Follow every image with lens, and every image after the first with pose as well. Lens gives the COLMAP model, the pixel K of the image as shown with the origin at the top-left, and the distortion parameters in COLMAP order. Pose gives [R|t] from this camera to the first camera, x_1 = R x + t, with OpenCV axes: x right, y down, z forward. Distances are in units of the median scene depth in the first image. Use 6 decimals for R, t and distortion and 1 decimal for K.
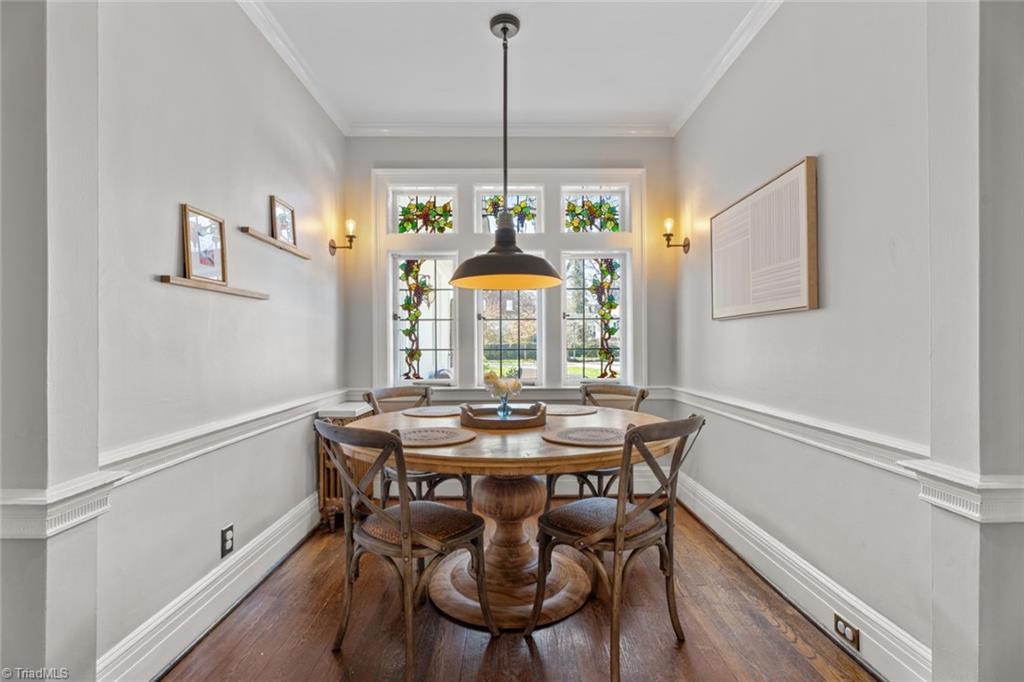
lens RADIAL K [[467.4, 0, 512.0], [0, 467.4, 341.0], [0, 0, 1]] dist [0.000523, 0.000013]
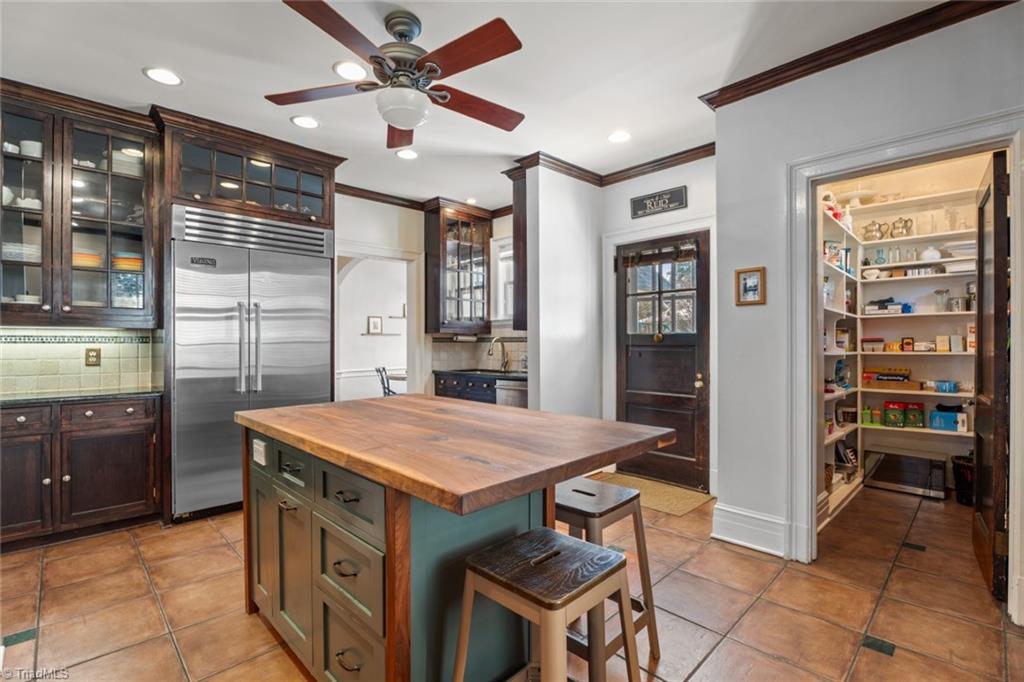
lens RADIAL K [[467.4, 0, 512.0], [0, 467.4, 341.0], [0, 0, 1]] dist [0.000523, 0.000013]
pose [[0.694201, 0.001688, -0.719779, 3.367374], [0.006616, 0.999940, 0.008726, -0.093056], [0.719751, -0.010820, 0.694148, -1.059948]]
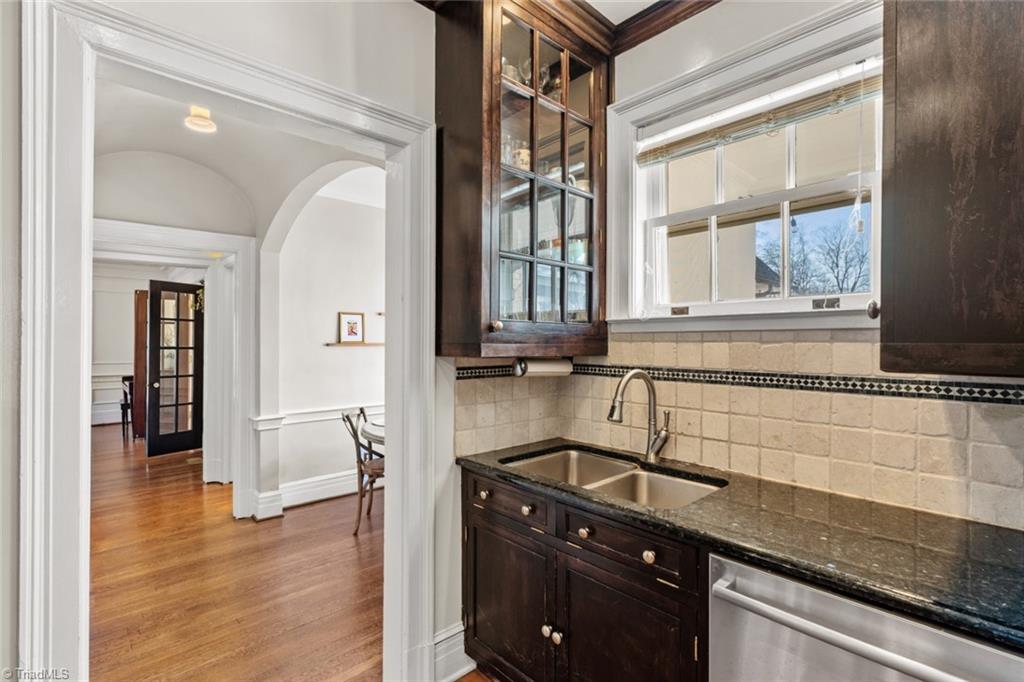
lens RADIAL K [[467.4, 0, 512.0], [0, 467.4, 341.0], [0, 0, 1]] dist [0.000523, 0.000013]
pose [[0.669977, 0.004390, -0.742369, 1.722070], [0.002321, 0.999965, 0.008009, -0.161884], [0.742378, -0.007089, 0.669944, 0.039830]]
